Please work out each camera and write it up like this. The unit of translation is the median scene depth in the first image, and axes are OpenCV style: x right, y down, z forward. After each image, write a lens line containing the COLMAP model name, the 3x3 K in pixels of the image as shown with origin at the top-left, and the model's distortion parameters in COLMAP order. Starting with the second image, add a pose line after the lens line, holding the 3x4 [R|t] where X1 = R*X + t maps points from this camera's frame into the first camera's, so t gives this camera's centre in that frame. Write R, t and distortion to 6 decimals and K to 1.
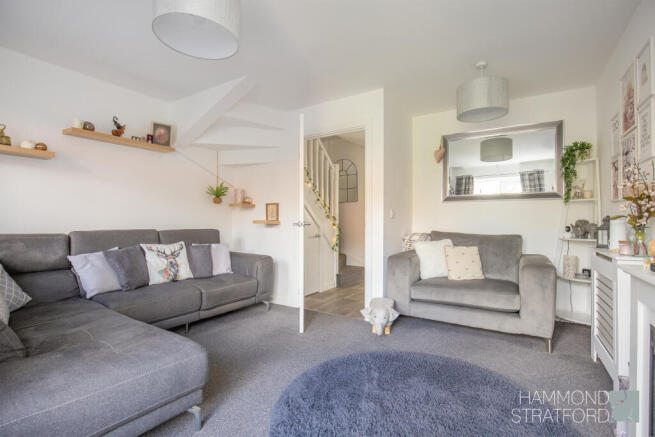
lens RADIAL K [[304.4, 0, 326.9], [0, 304.4, 219.1], [0, 0, 1]] dist [-0.018921, 0.000028]
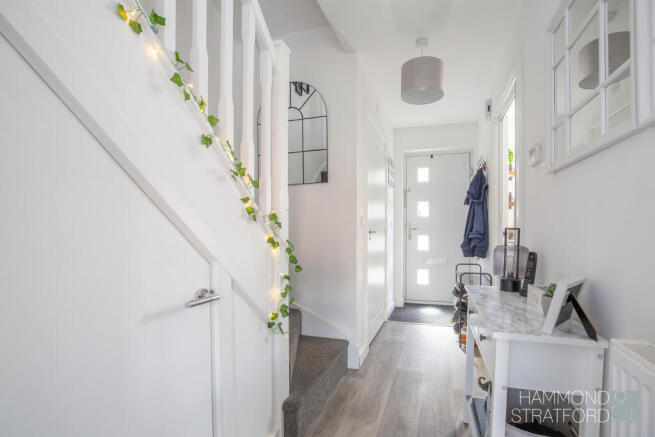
lens RADIAL K [[304.4, 0, 331.4], [0, 304.4, 238.9], [0, 0, 1]] dist [-0.018921, 0.000028]
pose [[0.972374, -0.007889, 0.233297, 0.009064], [0.003649, 0.999820, 0.018601, 0.008821], [-0.233401, -0.017236, 0.972228, 0.712317]]
